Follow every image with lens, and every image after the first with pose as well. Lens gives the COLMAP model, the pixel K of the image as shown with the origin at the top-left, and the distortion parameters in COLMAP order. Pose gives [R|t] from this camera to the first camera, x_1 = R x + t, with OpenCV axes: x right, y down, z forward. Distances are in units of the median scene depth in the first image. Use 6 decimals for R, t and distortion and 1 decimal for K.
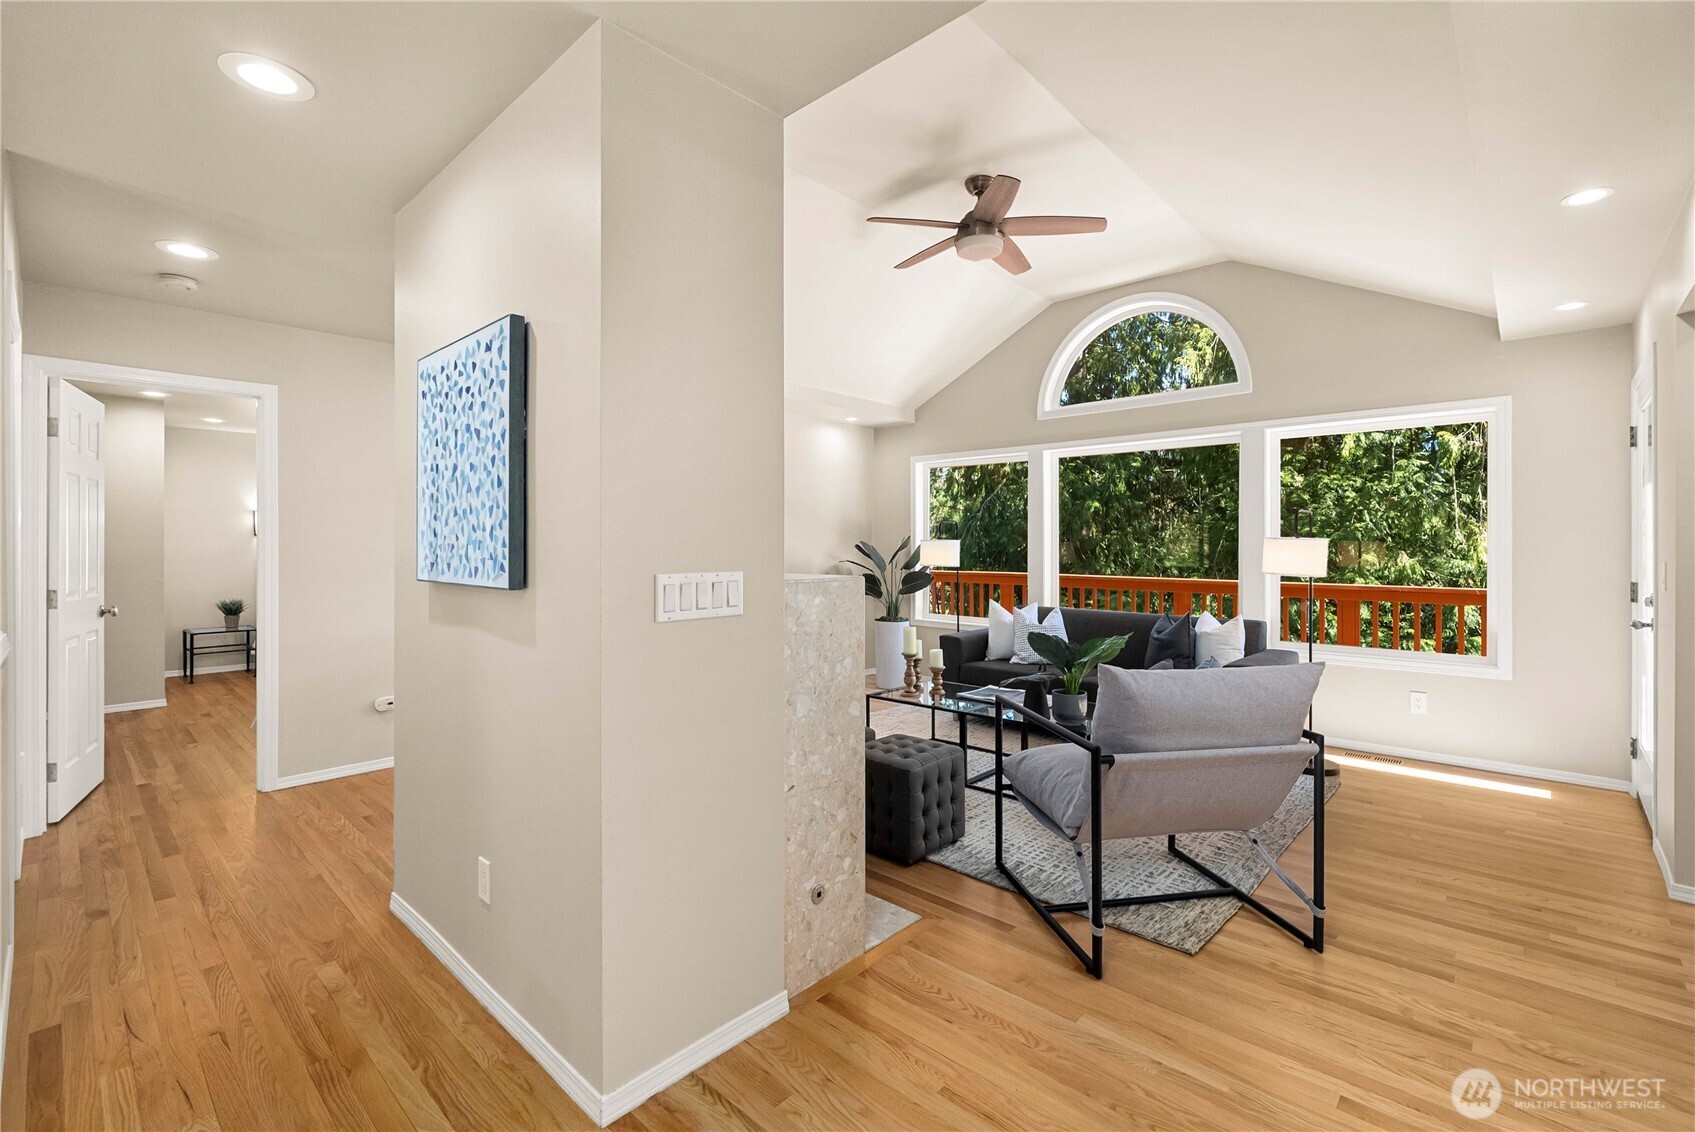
lens RADIAL K [[750.5, 0, 845.0], [0, 750.5, 552.9], [0, 0, 1]] dist [-0.002682, -0.000773]
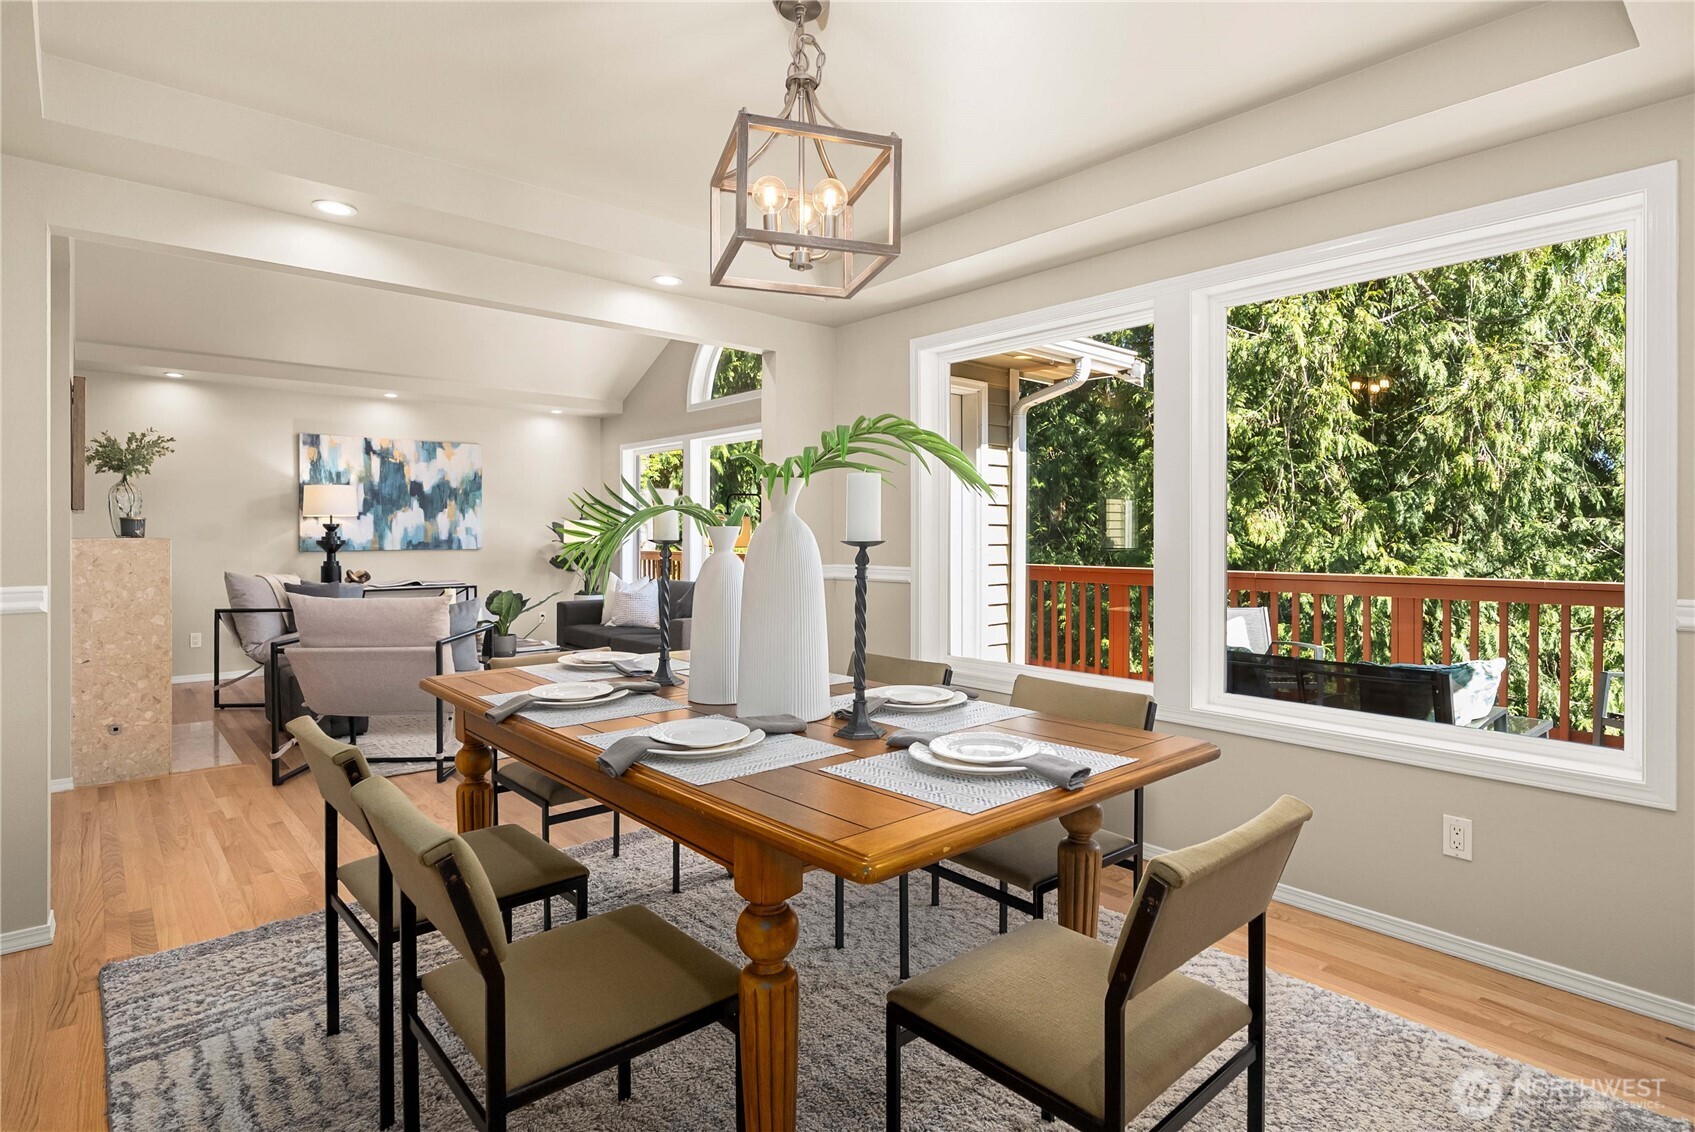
lens RADIAL K [[875.0, 0, 835.2], [0, 875.0, 542.0], [0, 0, 1]] dist [0.000745, 0.000393]
pose [[0.994834, 0.002814, -0.101480, 1.709372], [-0.002554, 0.999993, 0.002695, 0.032669], [0.101487, -0.002422, 0.994834, -0.746569]]
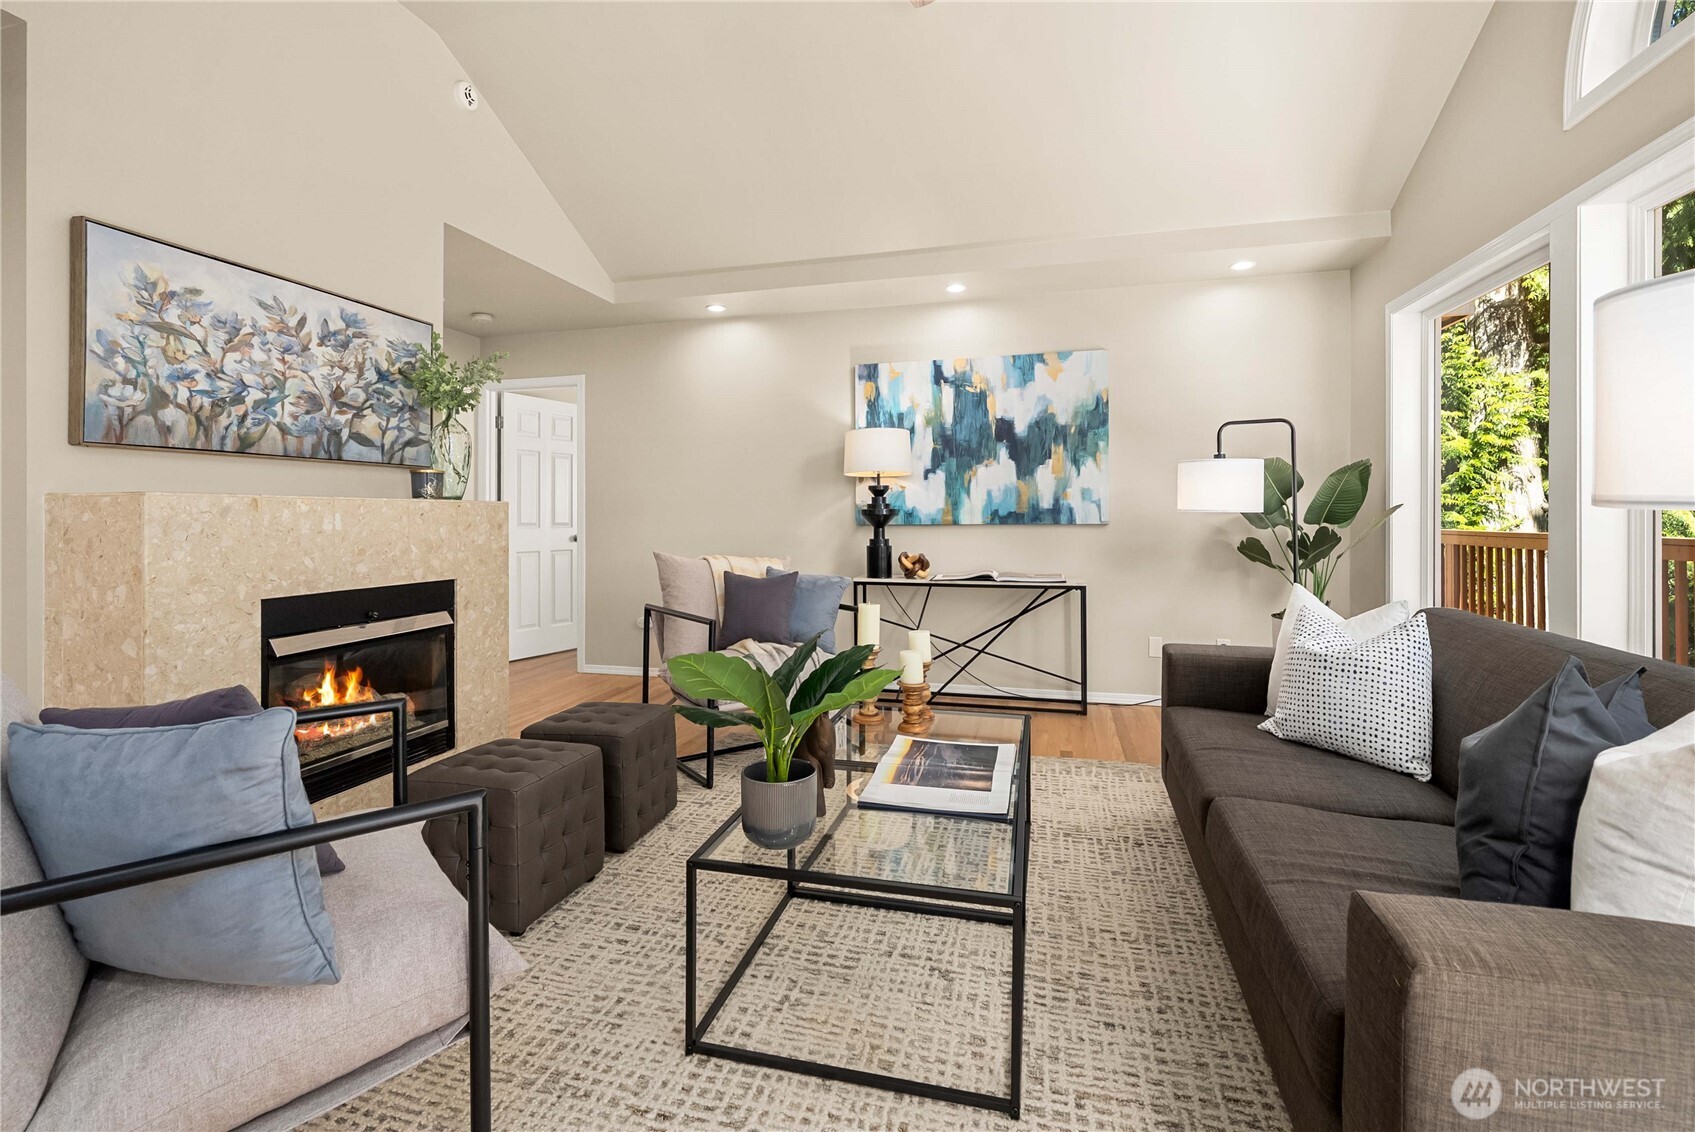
lens RADIAL K [[750.5, 0, 852.8], [0, 750.5, 517.0], [0, 0, 1]] dist [-0.002682, -0.000773]
pose [[0.478893, 0.003992, -0.877864, 1.187397], [-0.004358, 0.999988, 0.002170, 0.056812], [0.877862, 0.002786, 0.478905, 1.360866]]
